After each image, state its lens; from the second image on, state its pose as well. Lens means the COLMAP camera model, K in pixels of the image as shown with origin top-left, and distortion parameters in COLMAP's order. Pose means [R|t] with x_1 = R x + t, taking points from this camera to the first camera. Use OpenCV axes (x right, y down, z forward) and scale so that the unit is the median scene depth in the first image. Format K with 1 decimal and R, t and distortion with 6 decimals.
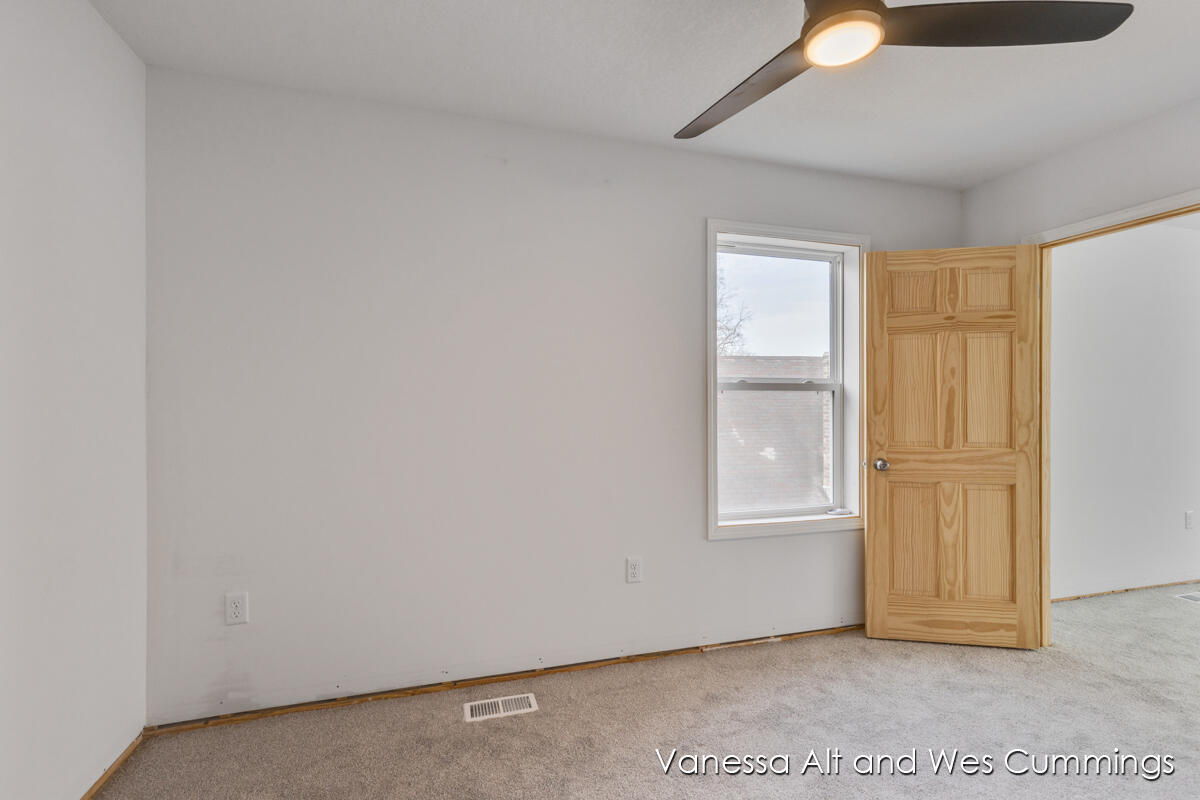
lens RADIAL K [[550.6, 0, 605.0], [0, 550.6, 397.8], [0, 0, 1]] dist [0.001784, 0.000346]
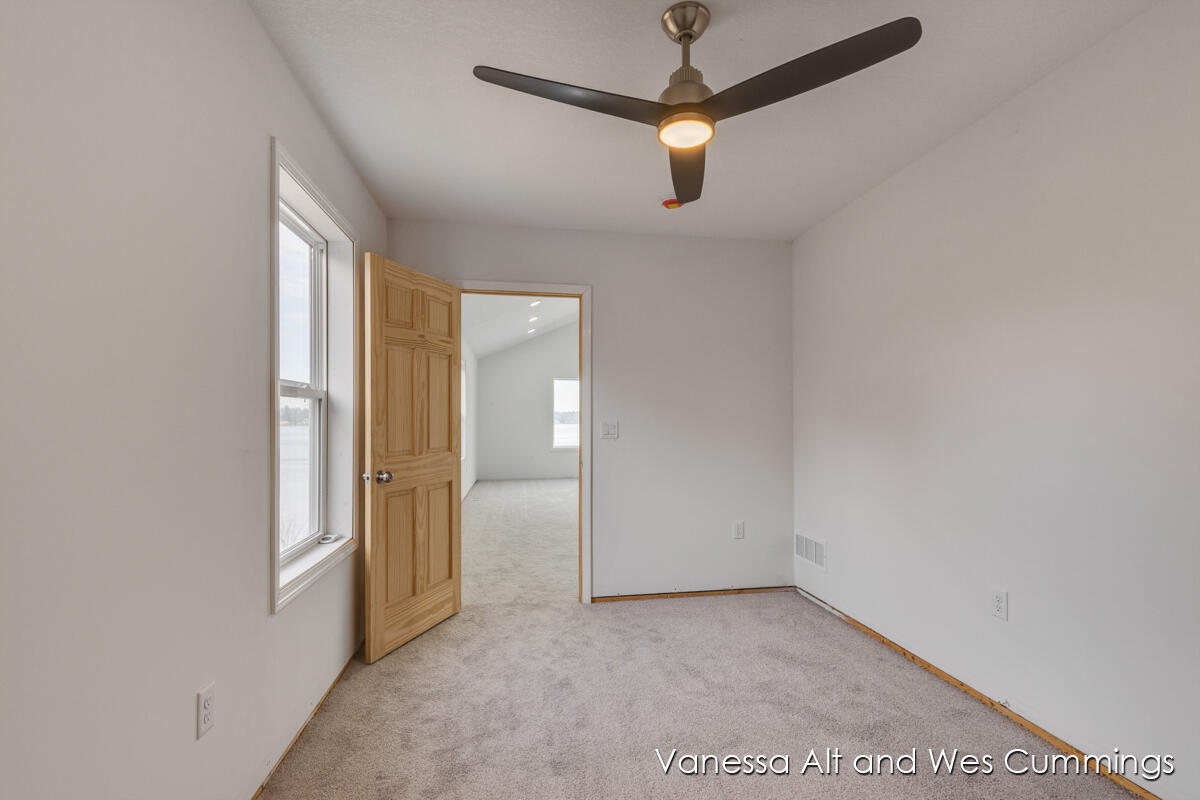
lens RADIAL K [[568.4, 0, 600.3], [0, 568.4, 410.0], [0, 0, 1]] dist [0.000879, -0.000135]
pose [[0.103950, 0.016273, 0.994449, -0.465864], [-0.005674, 0.999860, -0.015769, 0.017873], [-0.994566, -0.004003, 0.104027, 0.531360]]
